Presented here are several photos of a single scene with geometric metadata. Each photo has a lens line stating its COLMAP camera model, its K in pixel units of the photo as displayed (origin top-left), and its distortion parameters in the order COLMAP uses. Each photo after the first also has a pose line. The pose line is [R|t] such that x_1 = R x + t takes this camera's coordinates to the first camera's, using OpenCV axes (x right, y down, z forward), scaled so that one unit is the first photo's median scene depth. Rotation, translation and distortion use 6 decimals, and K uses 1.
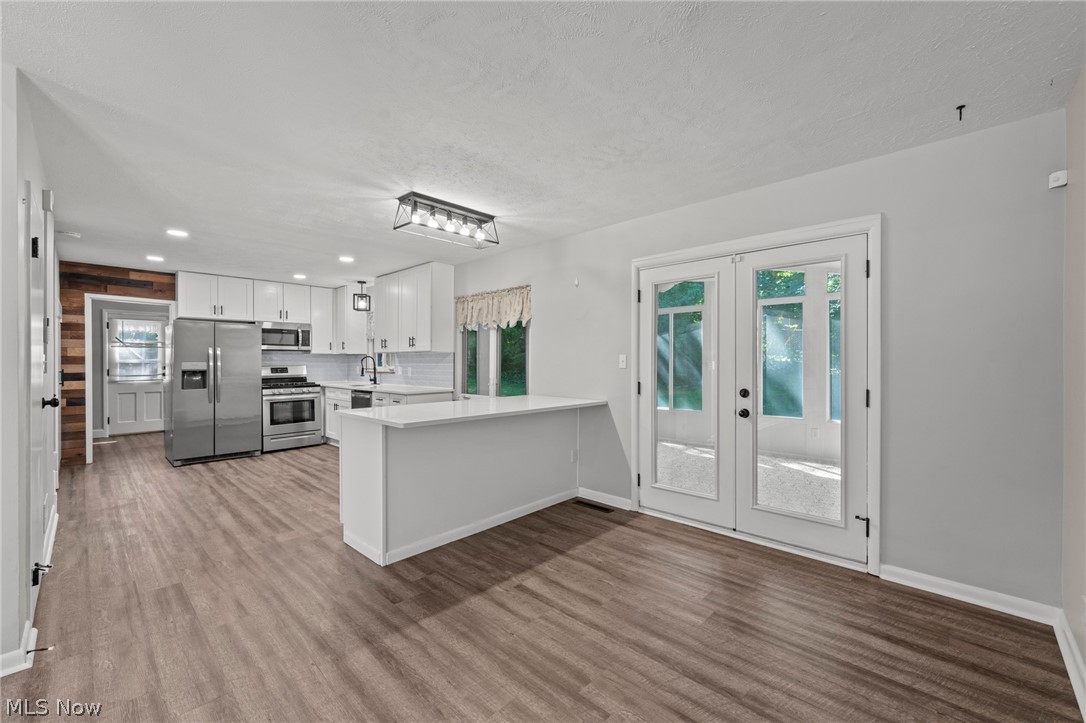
lens RADIAL K [[431.3, 0, 533.6], [0, 431.3, 364.0], [0, 0, 1]] dist [-0.004661, 0.000119]
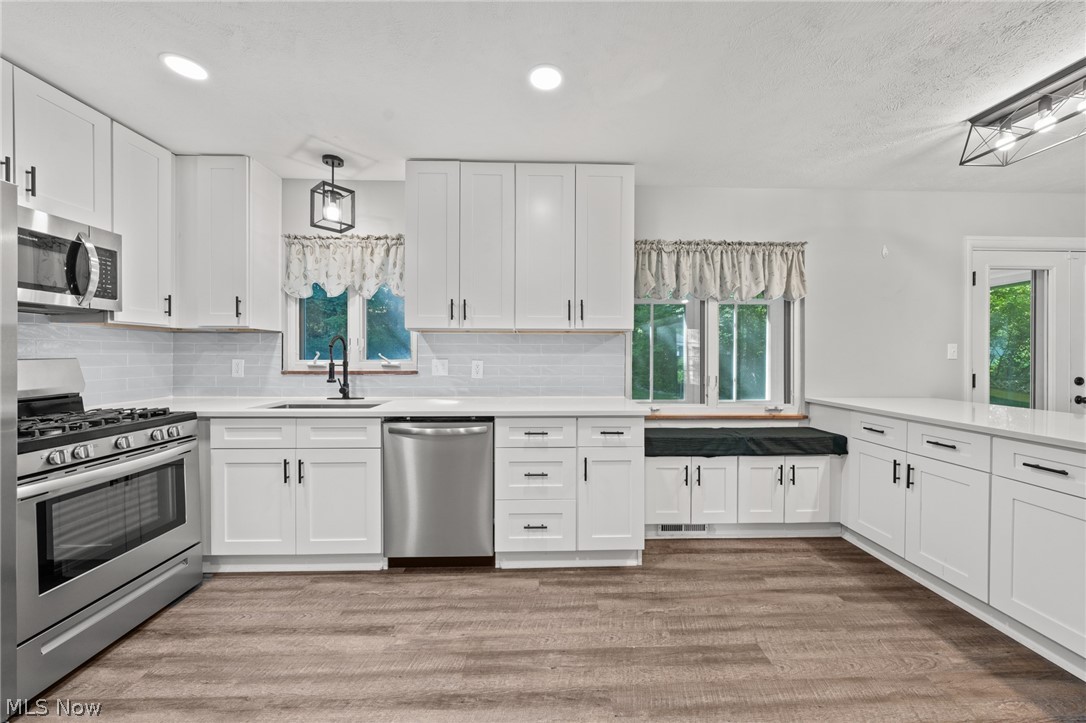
lens RADIAL K [[389.8, 0, 540.8], [0, 389.8, 360.0], [0, 0, 1]] dist [-0.004269, 0.000572]
pose [[0.701978, -0.006574, 0.712169, -0.966961], [-0.000345, 0.999954, 0.009571, 0.003950], [-0.712199, -0.006964, 0.701943, 1.074132]]
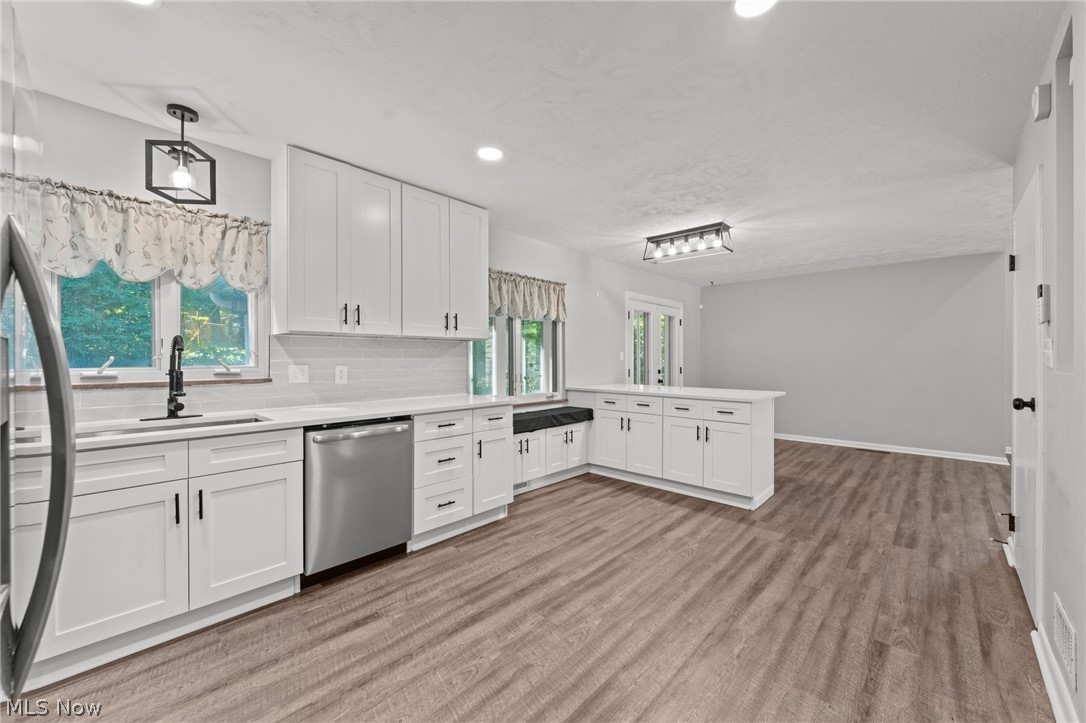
lens RADIAL K [[427.7, 0, 541.6], [0, 427.7, 365.5], [0, 0, 1]] dist [-0.002831, -0.001297]
pose [[-0.008005, -0.016601, 0.999830, -1.335537], [0.003582, 0.999855, 0.016630, 0.000089], [-0.999962, 0.003714, -0.007944, 1.334042]]
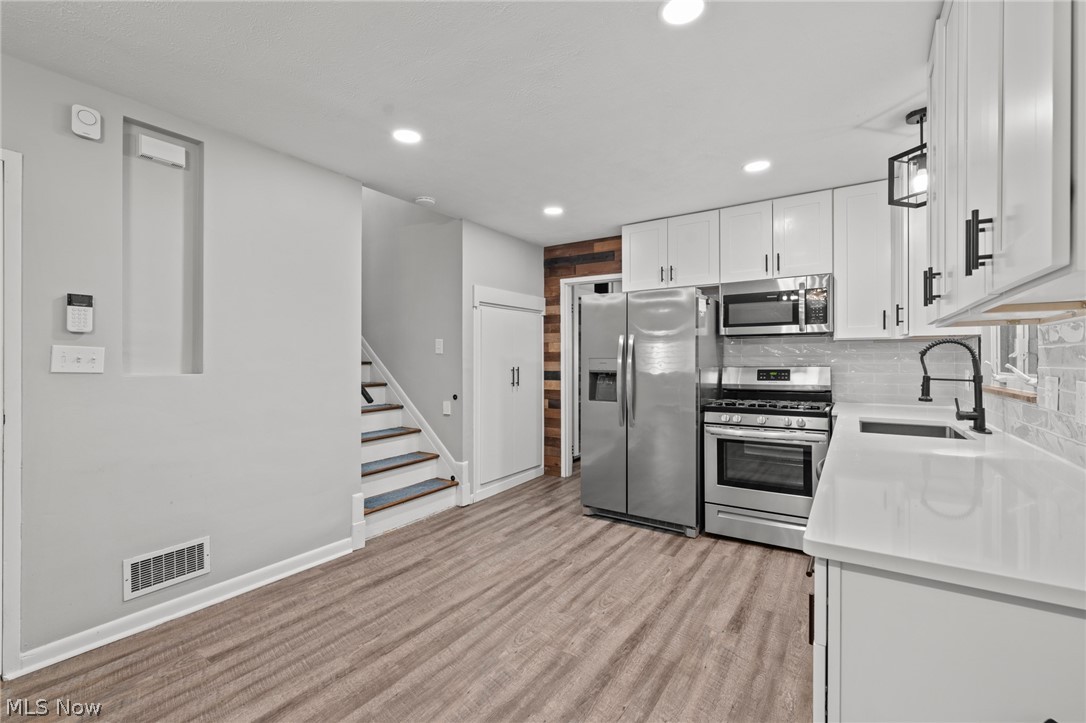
lens RADIAL K [[463.0, 0, 552.1], [0, 463.0, 362.5], [0, 0, 1]] dist [-0.002850, -0.000350]
pose [[0.195770, 0.007719, -0.980619, -0.199808], [-0.002398, 0.999970, 0.007392, -0.006065], [0.980647, 0.000904, 0.195783, 1.201749]]
